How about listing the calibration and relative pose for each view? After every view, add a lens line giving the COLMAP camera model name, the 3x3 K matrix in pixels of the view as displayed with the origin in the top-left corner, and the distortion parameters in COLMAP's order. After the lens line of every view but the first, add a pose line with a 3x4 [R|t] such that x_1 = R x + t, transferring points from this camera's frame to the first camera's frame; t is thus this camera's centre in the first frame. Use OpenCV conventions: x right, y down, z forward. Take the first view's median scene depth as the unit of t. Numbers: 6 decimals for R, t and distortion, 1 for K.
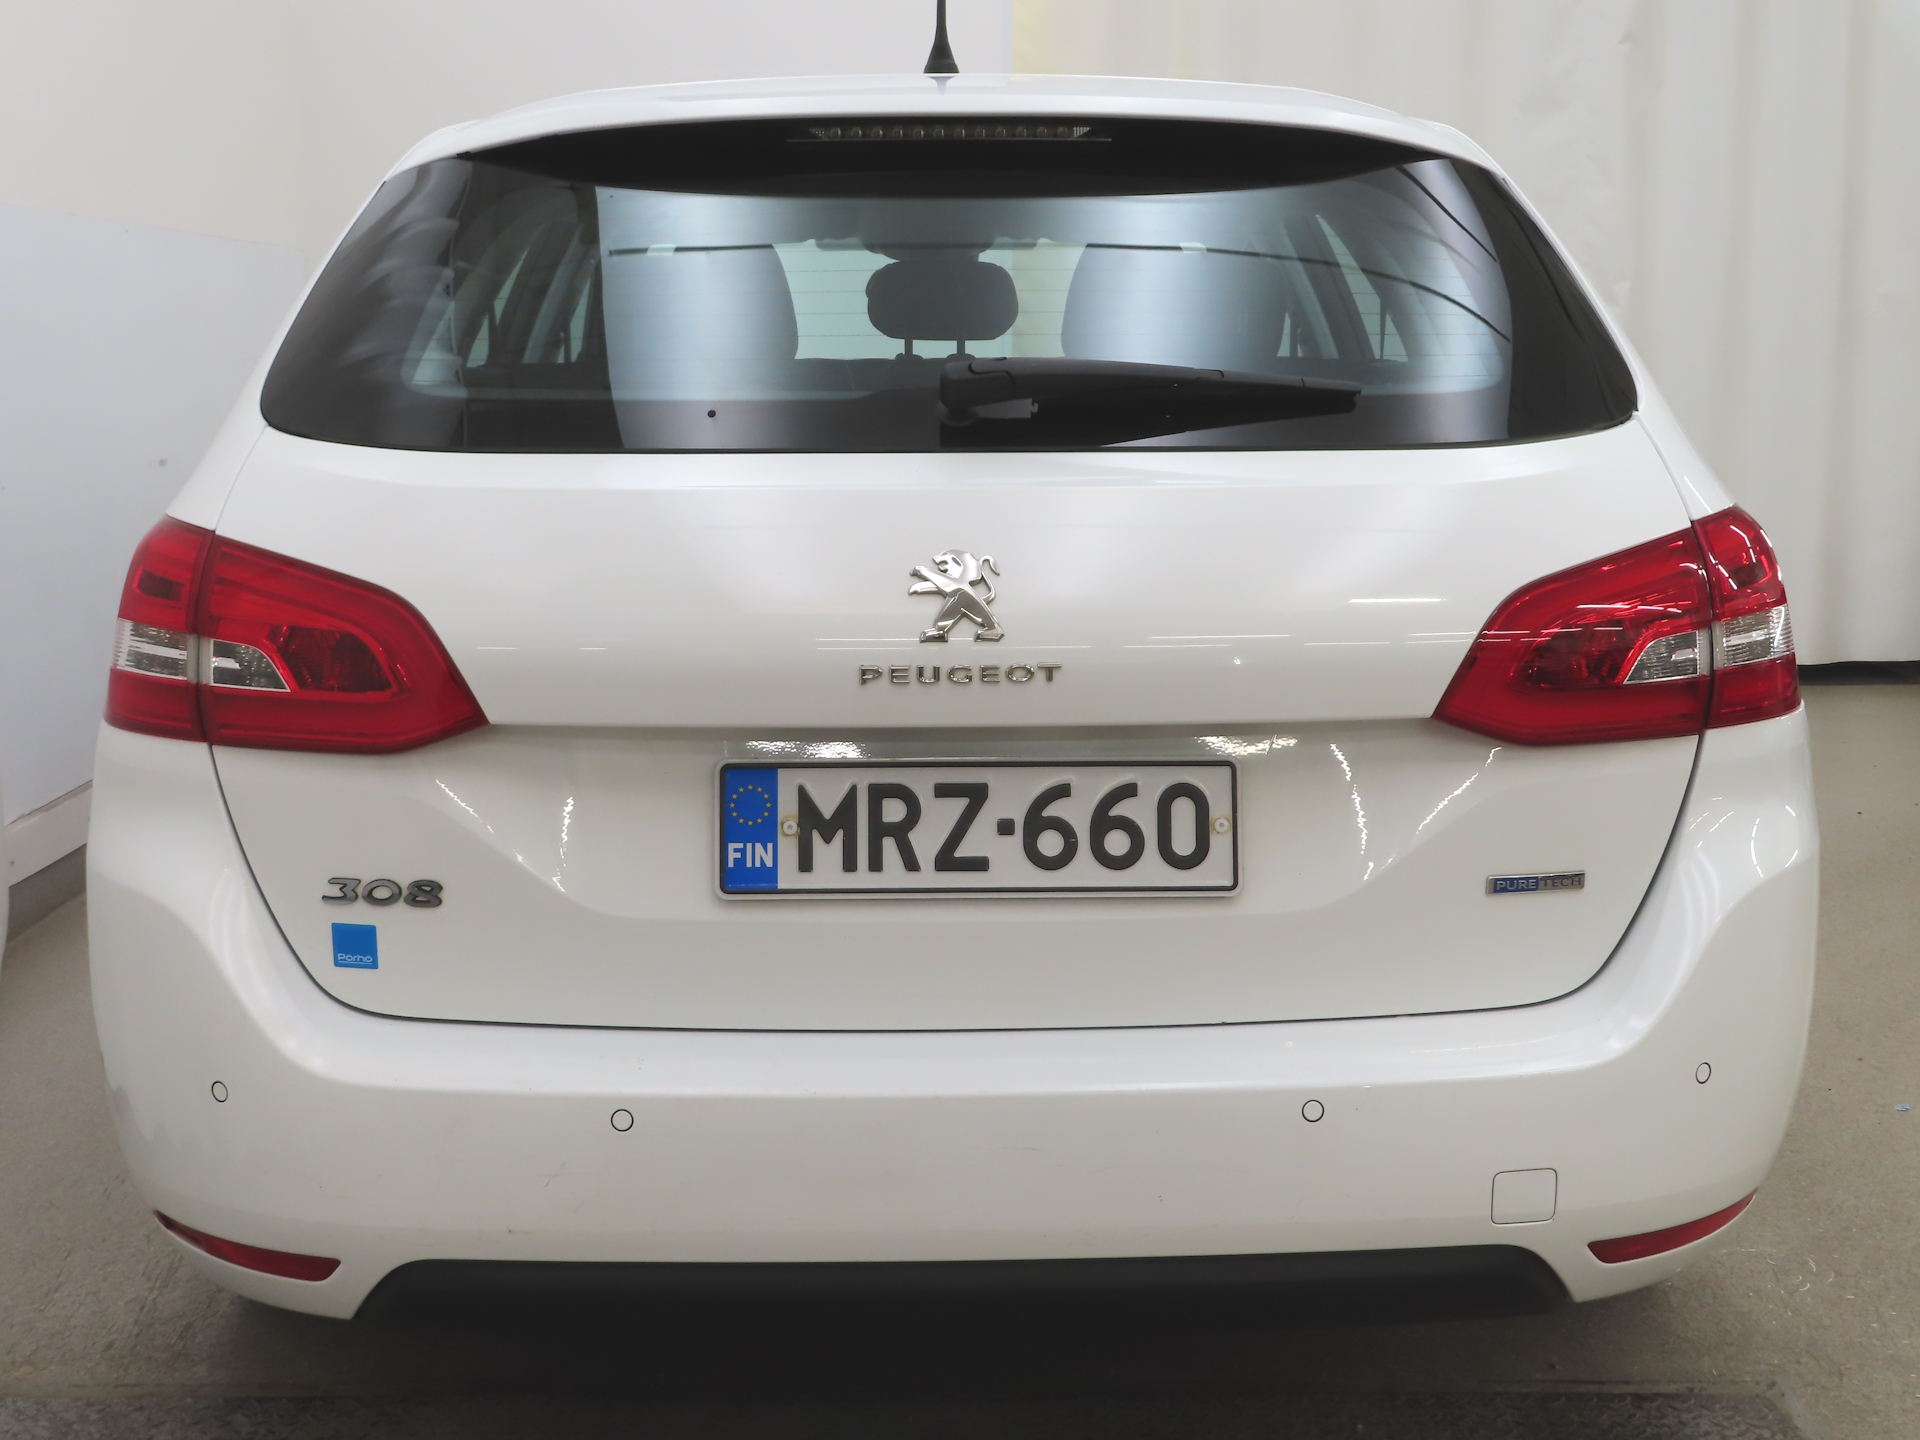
lens RADIAL K [[2214.8, 0, 960.0], [0, 2214.8, 720.0], [0, 0, 1]] dist [0.013547, 0.012314]
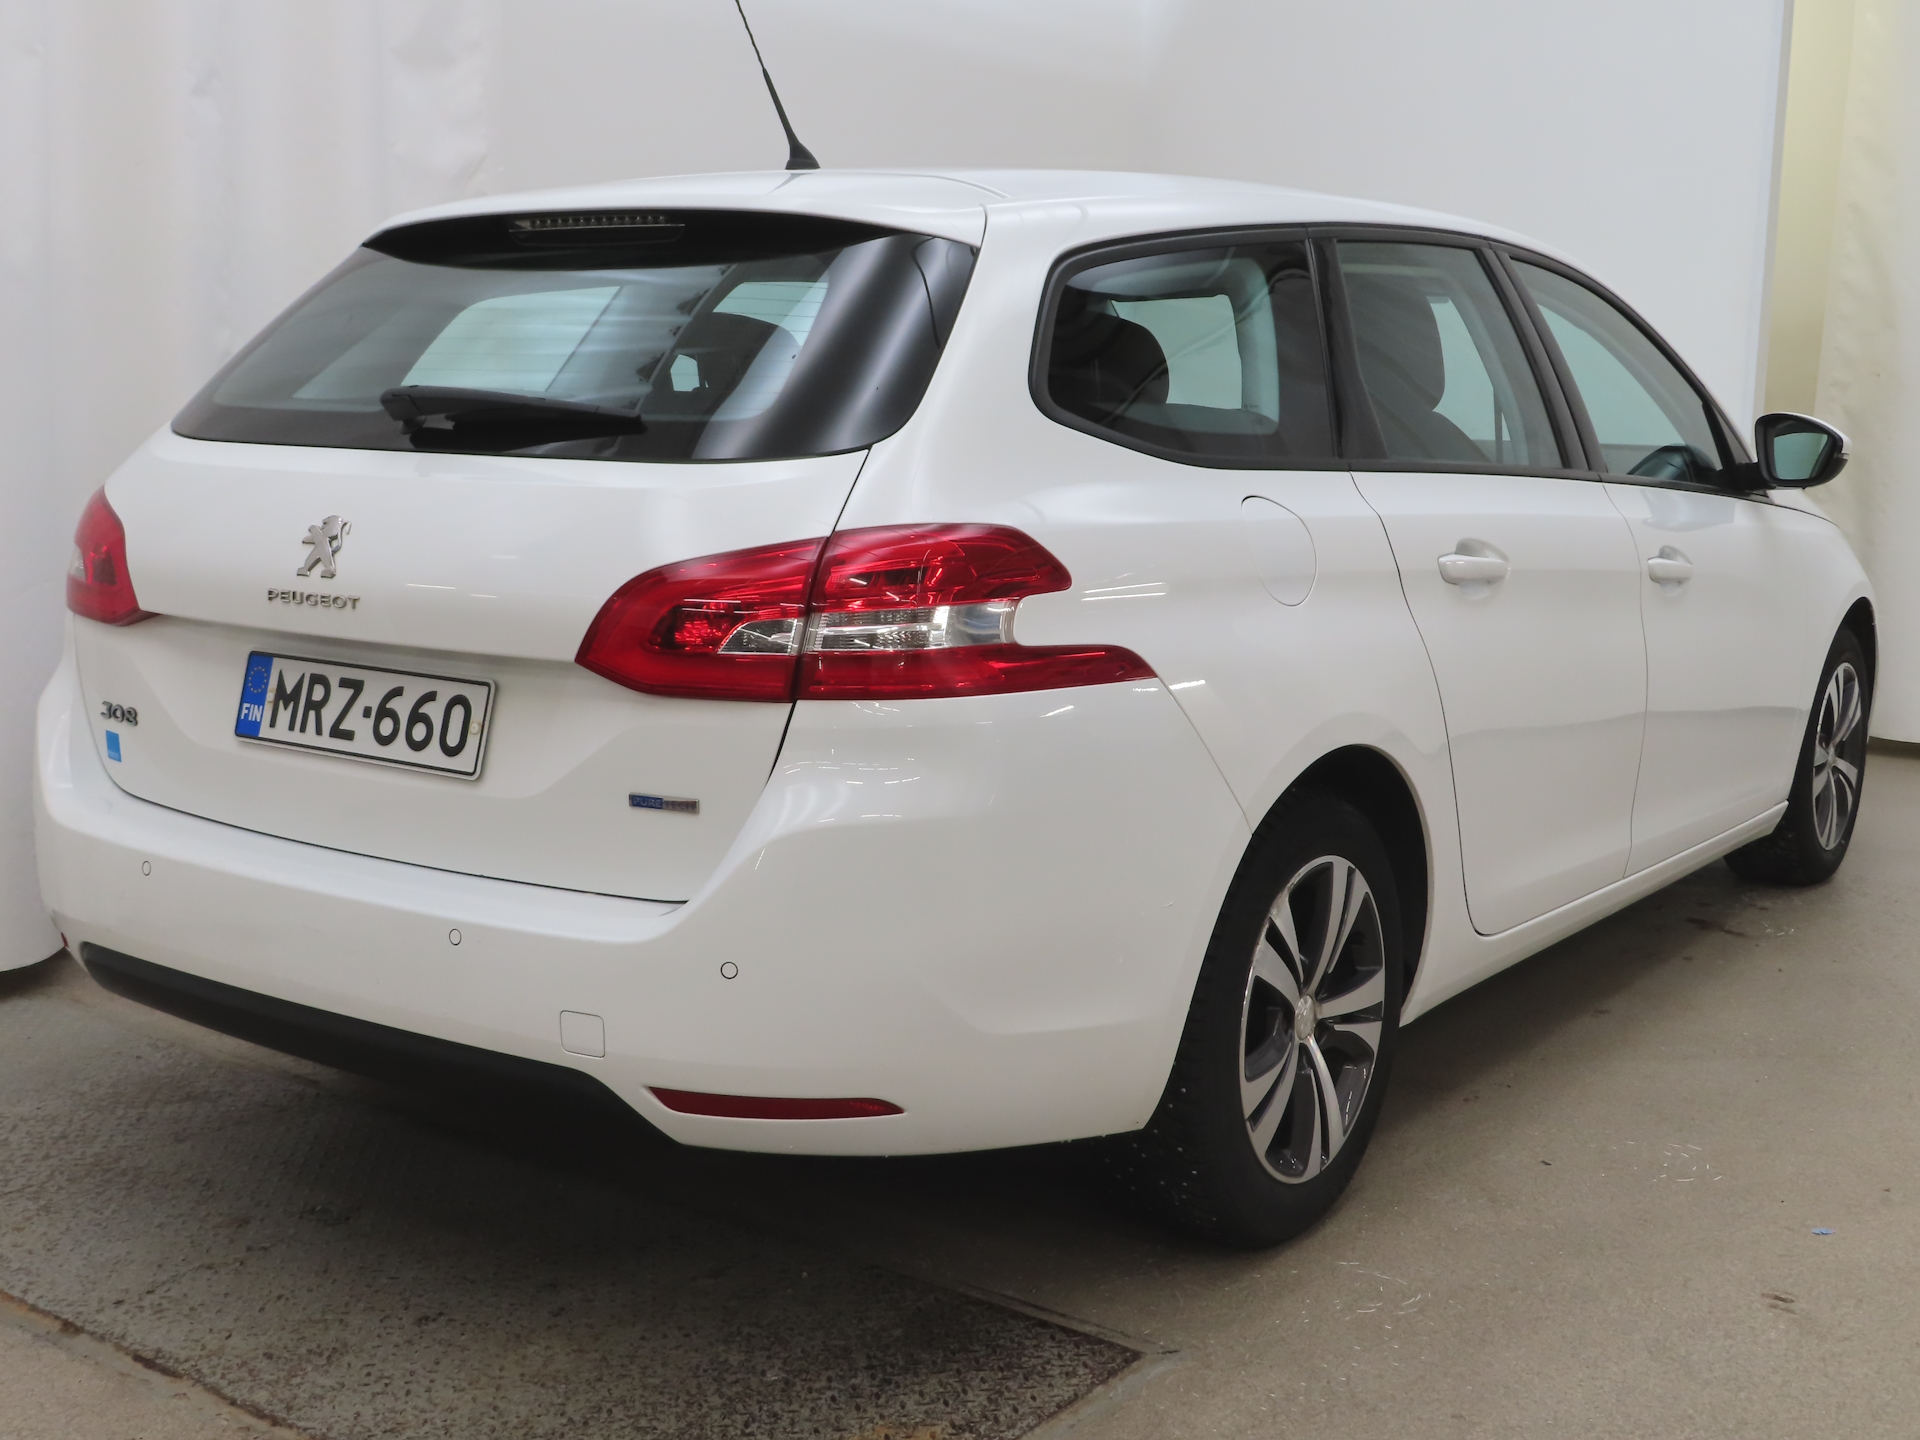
lens RADIAL K [[2214.8, 0, 960.0], [0, 2214.8, 720.0], [0, 0, 1]] dist [0.013547, 0.012314]
pose [[0.802049, 0.106749, -0.587641, 1.168578], [-0.119431, 0.992691, 0.017323, -0.017117], [0.585195, 0.056289, 0.808936, 0.065975]]
